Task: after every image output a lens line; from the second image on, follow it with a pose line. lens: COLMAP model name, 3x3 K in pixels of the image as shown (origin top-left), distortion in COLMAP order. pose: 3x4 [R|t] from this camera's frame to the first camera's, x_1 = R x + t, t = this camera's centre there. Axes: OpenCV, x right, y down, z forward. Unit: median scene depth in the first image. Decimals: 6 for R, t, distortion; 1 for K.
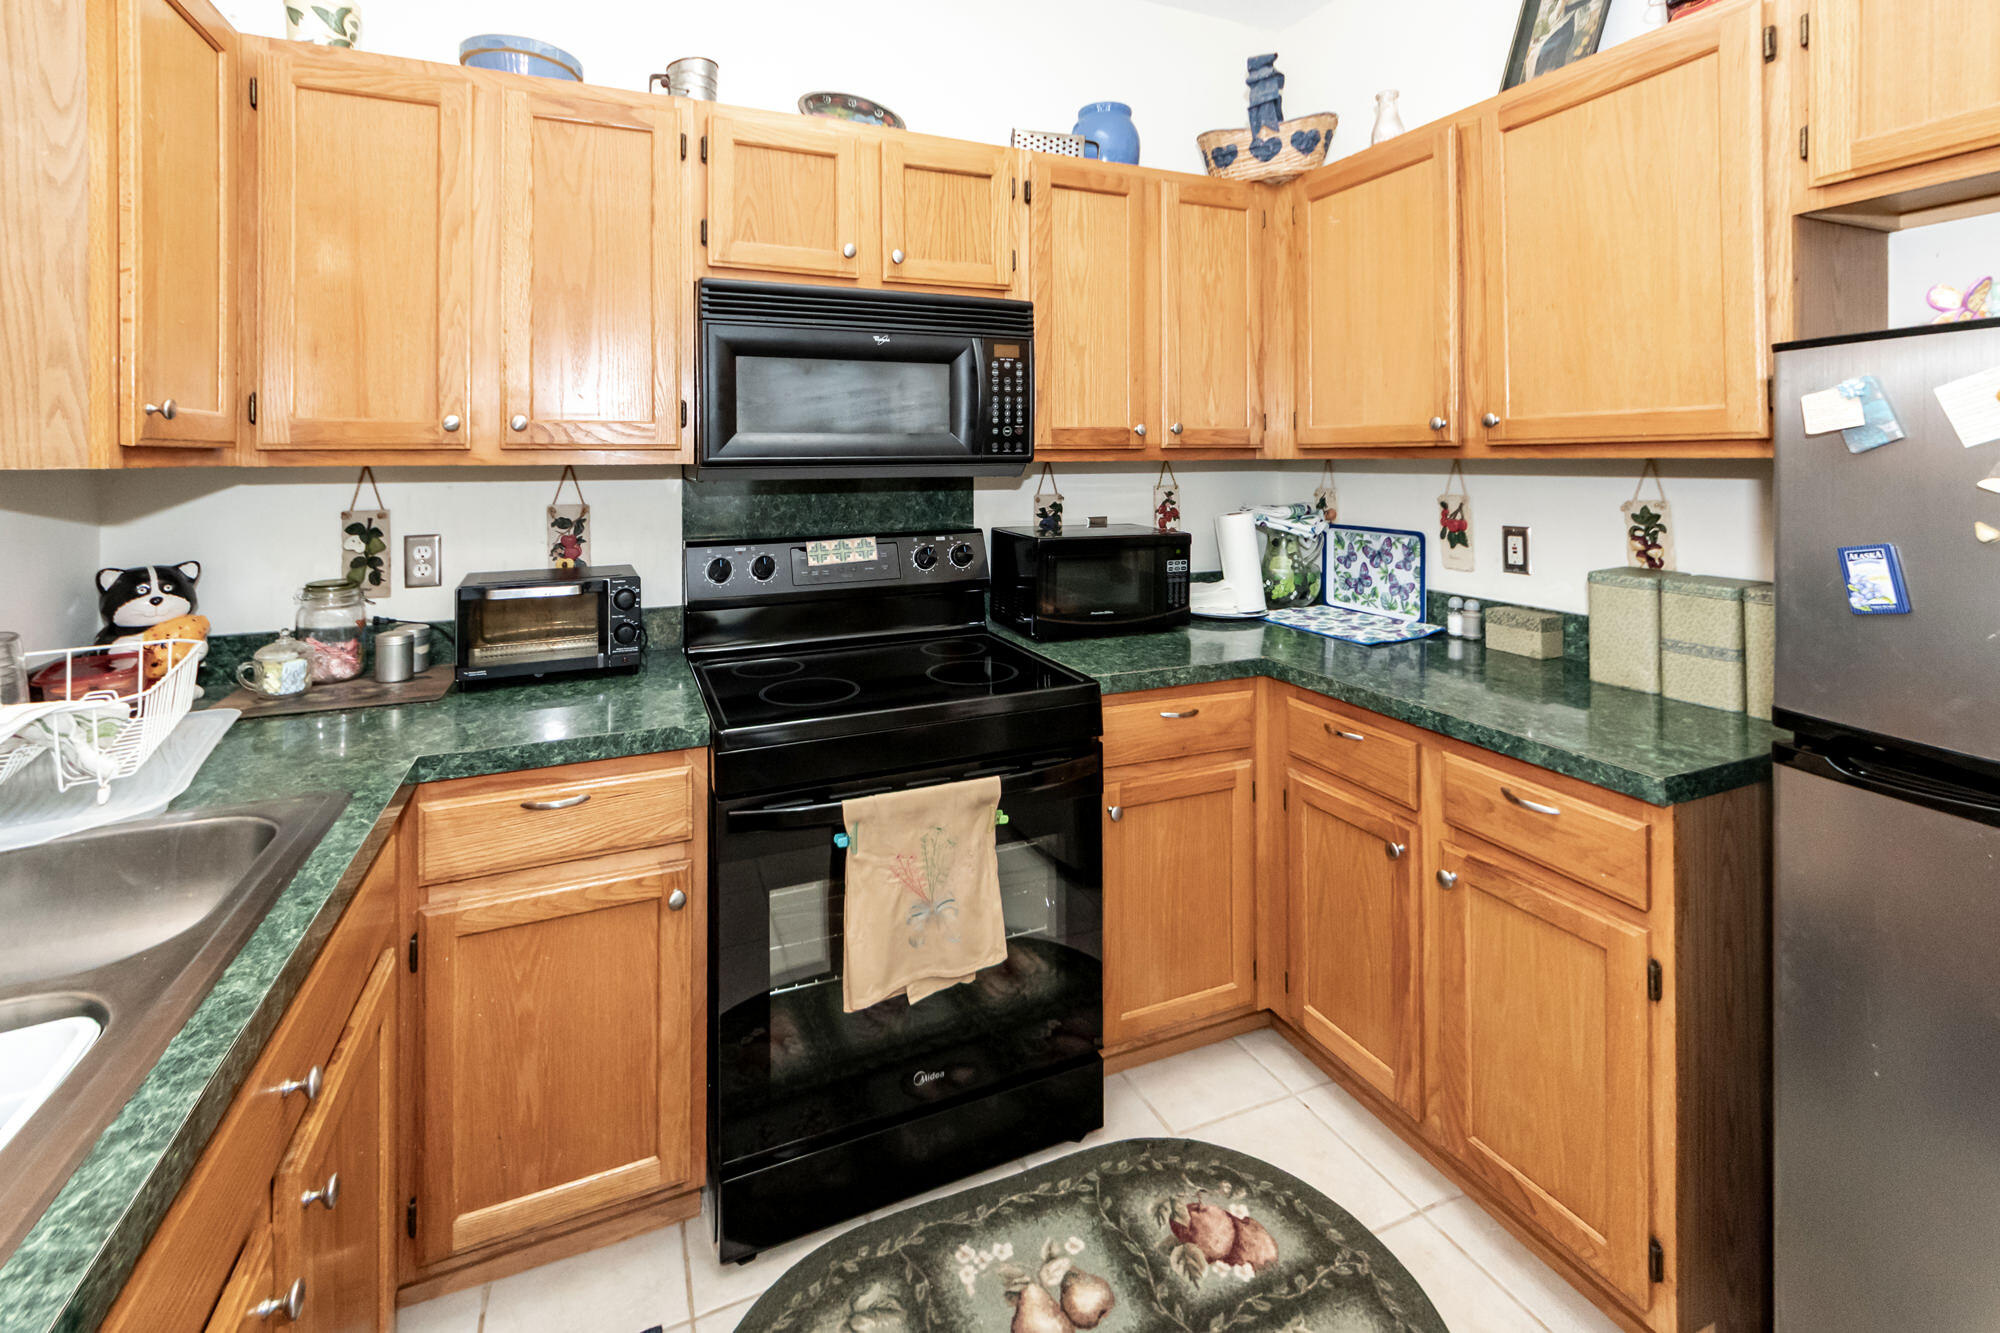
lens RADIAL K [[853.8, 0, 956.2], [0, 853.8, 439.9], [0, 0, 1]] dist [-0.002052, 0.001641]
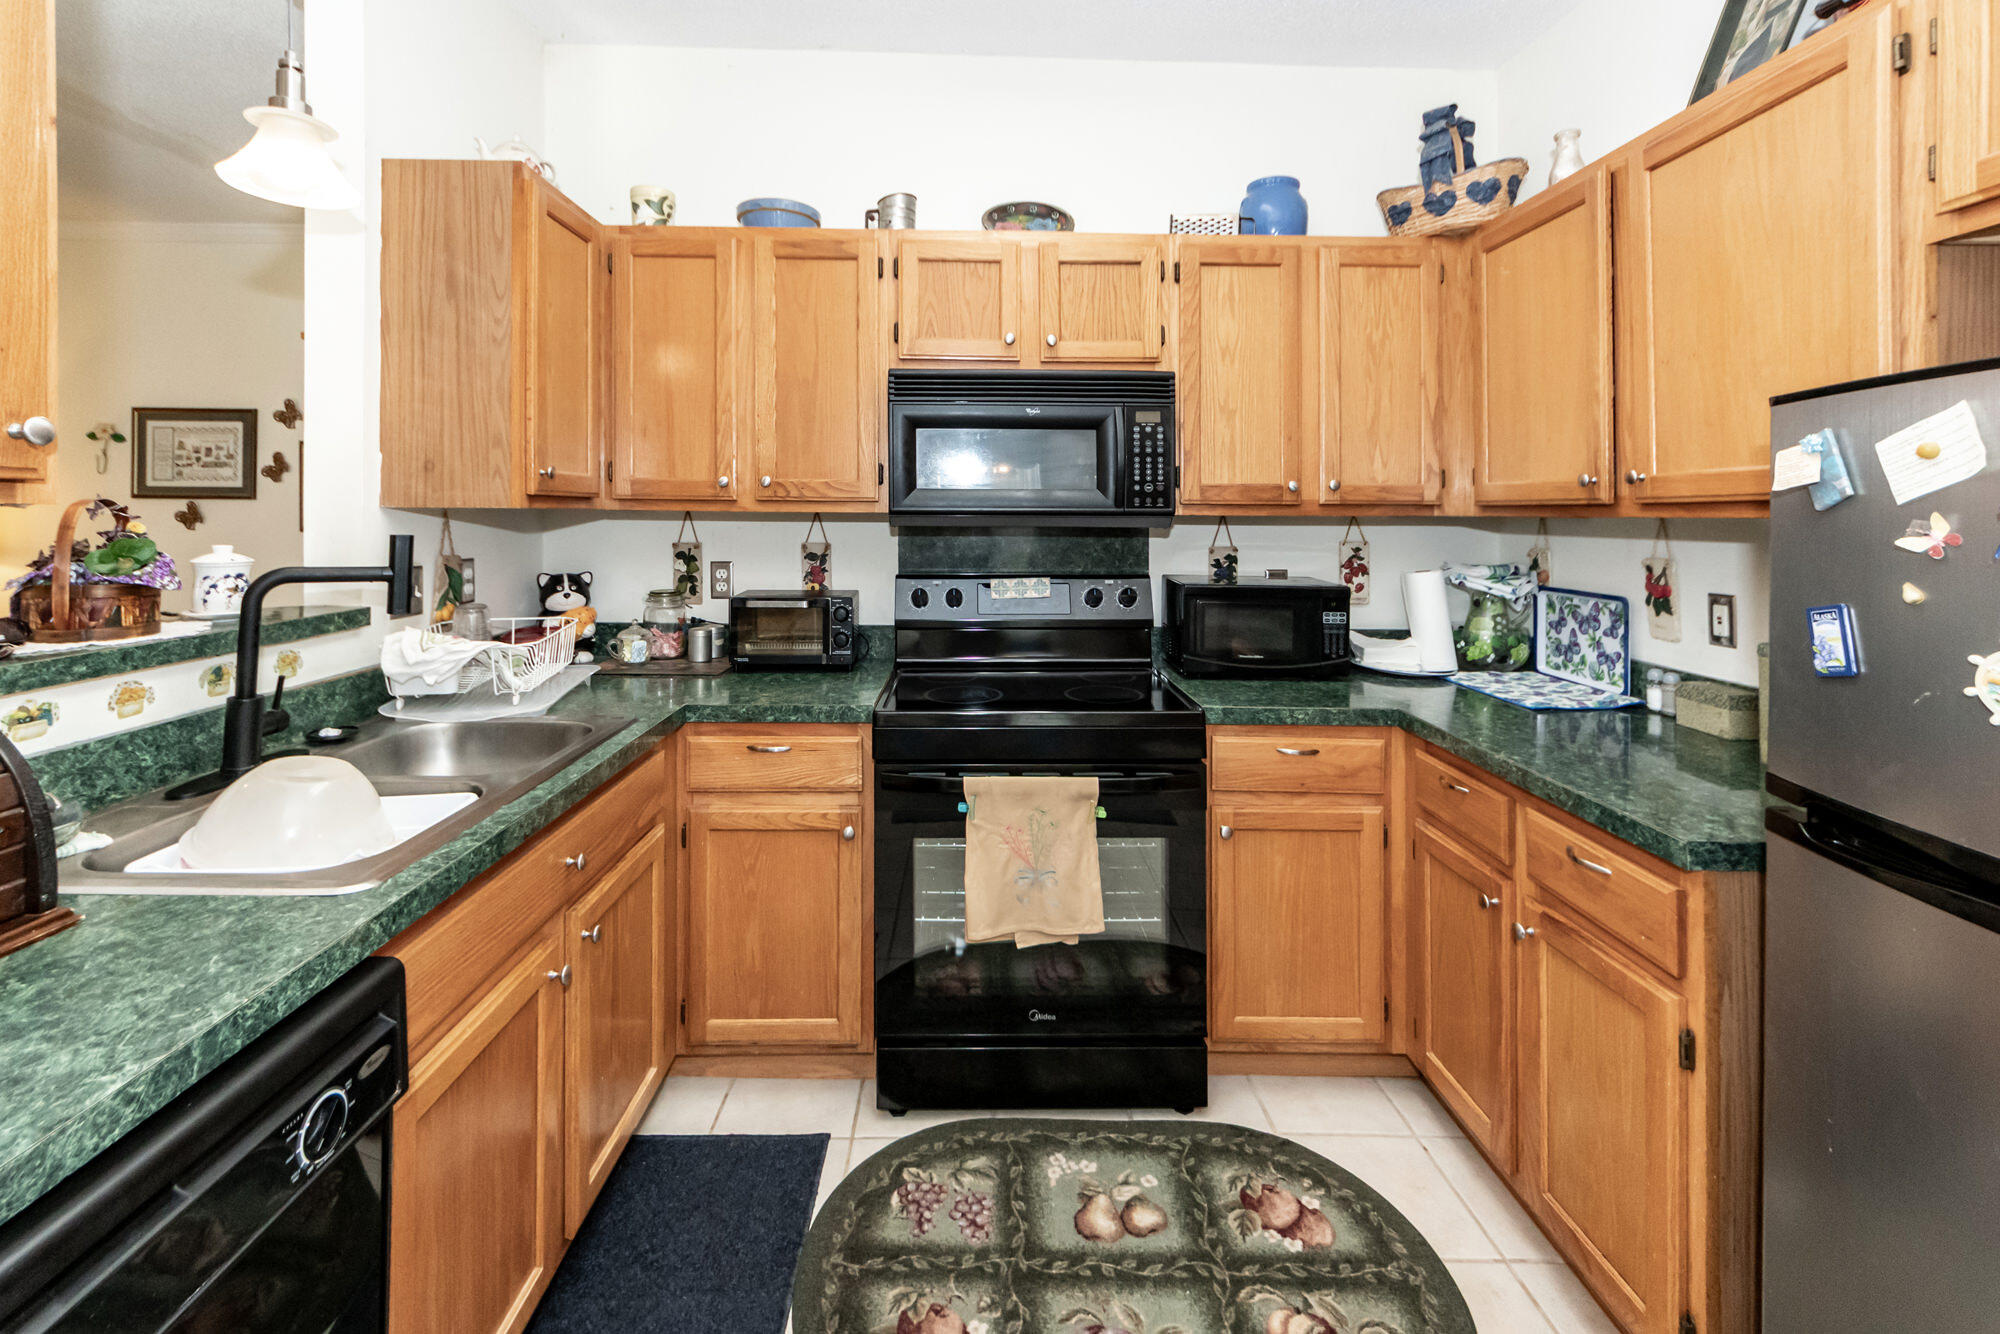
lens RADIAL K [[842.8, 0, 982.3], [0, 842.8, 505.8], [0, 0, 1]] dist [0.004421, 0.000946]
pose [[0.930989, 0.009682, -0.364919, 0.300149], [-0.005860, 0.999916, 0.011578, 0.002507], [0.365000, -0.008641, 0.930967, -0.140542]]
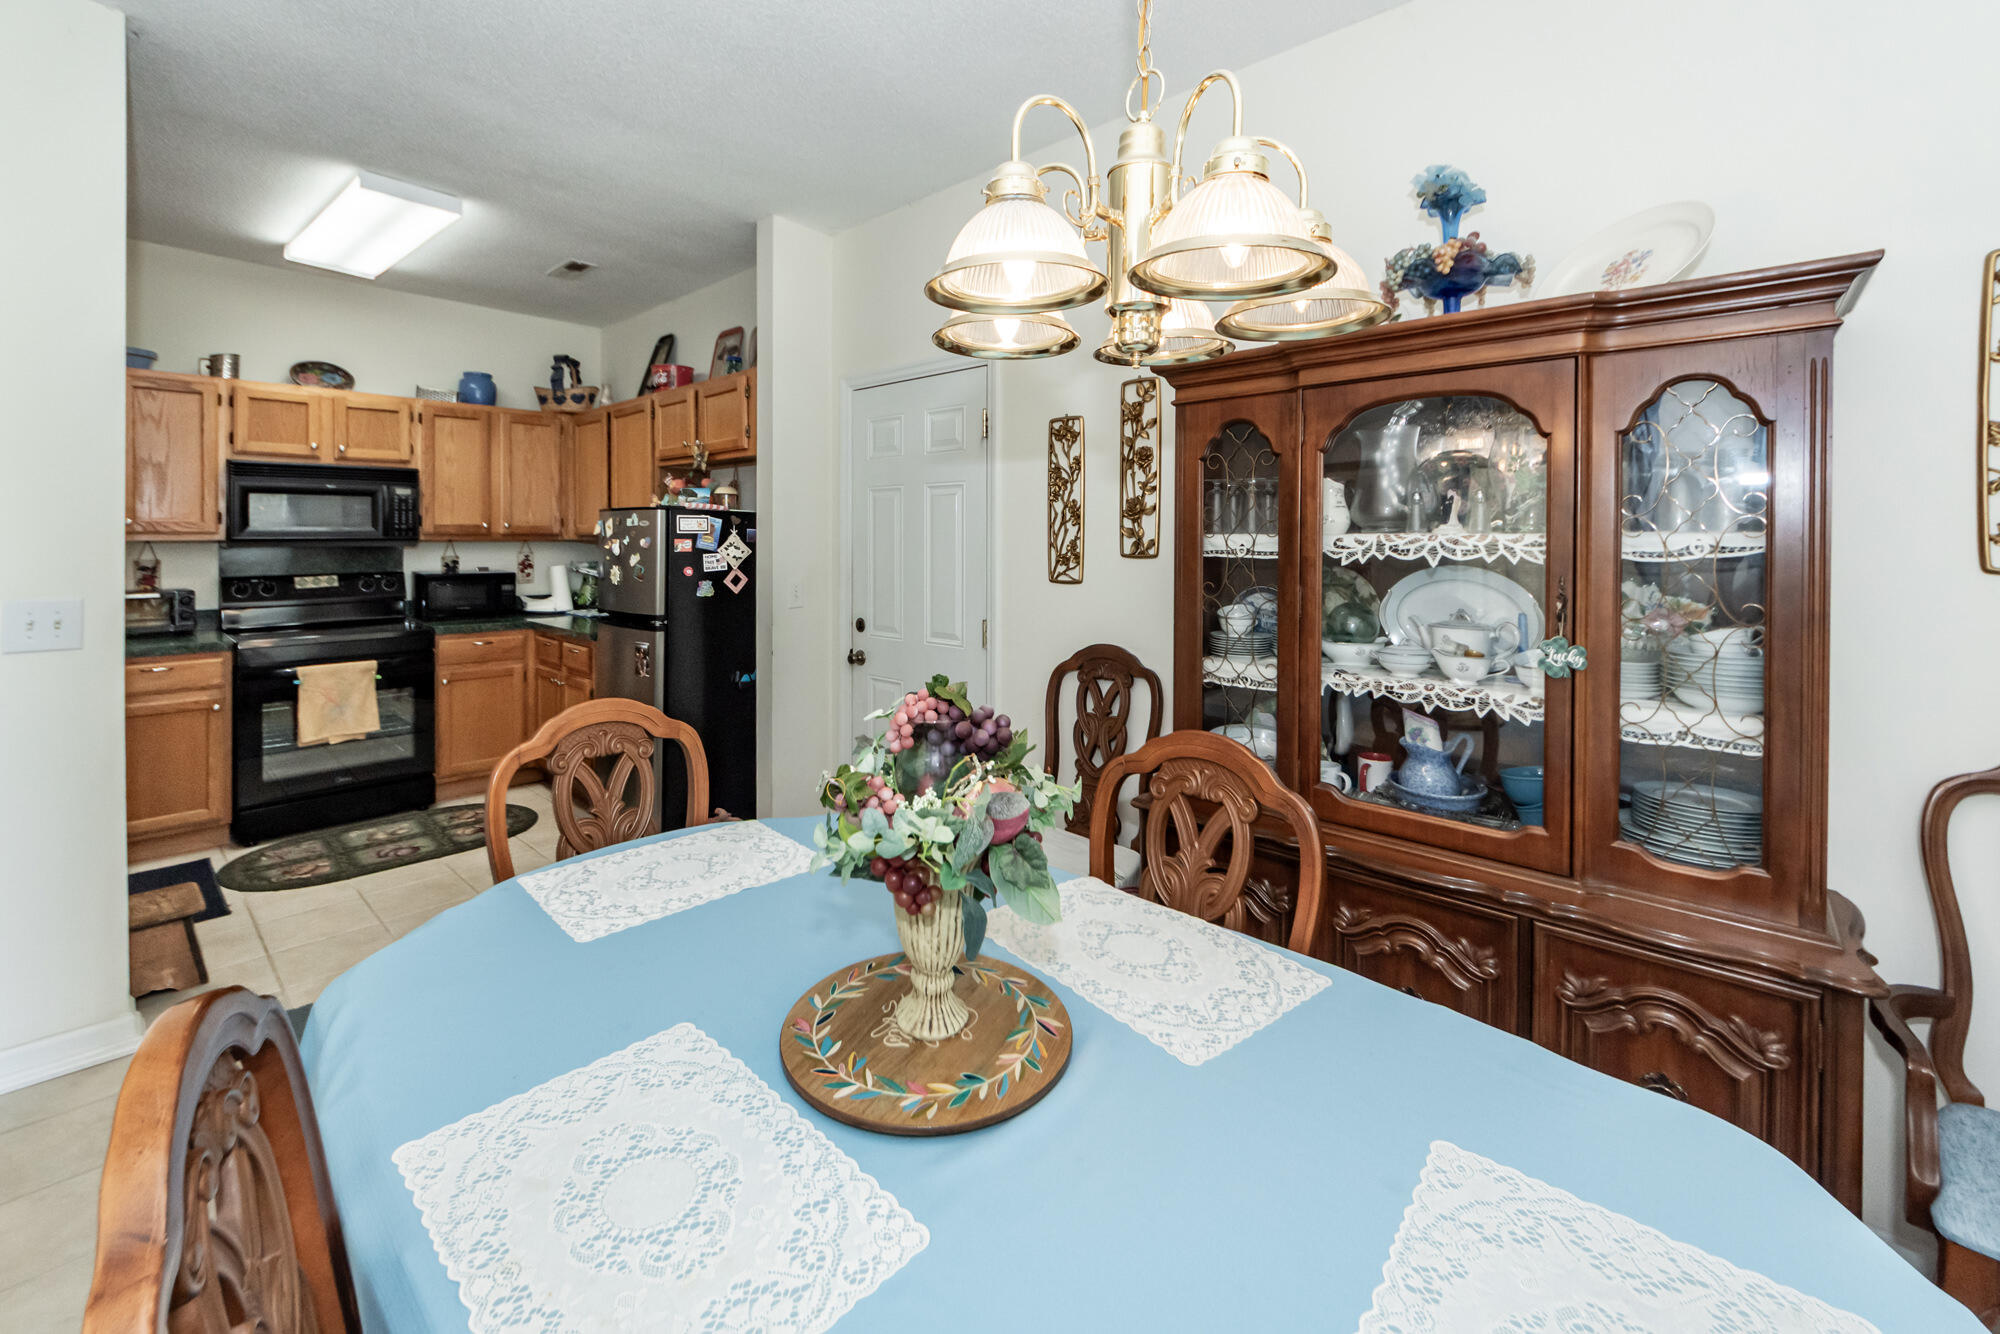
lens RADIAL K [[824.3, 0, 967.0], [0, 824.3, 541.6], [0, 0, 1]] dist [0.003502, 0.000502]
pose [[0.916579, 0.006853, 0.399795, 0.635802], [-0.016690, 0.999637, 0.021129, -0.046865], [-0.399505, -0.026039, 0.916361, -1.850234]]
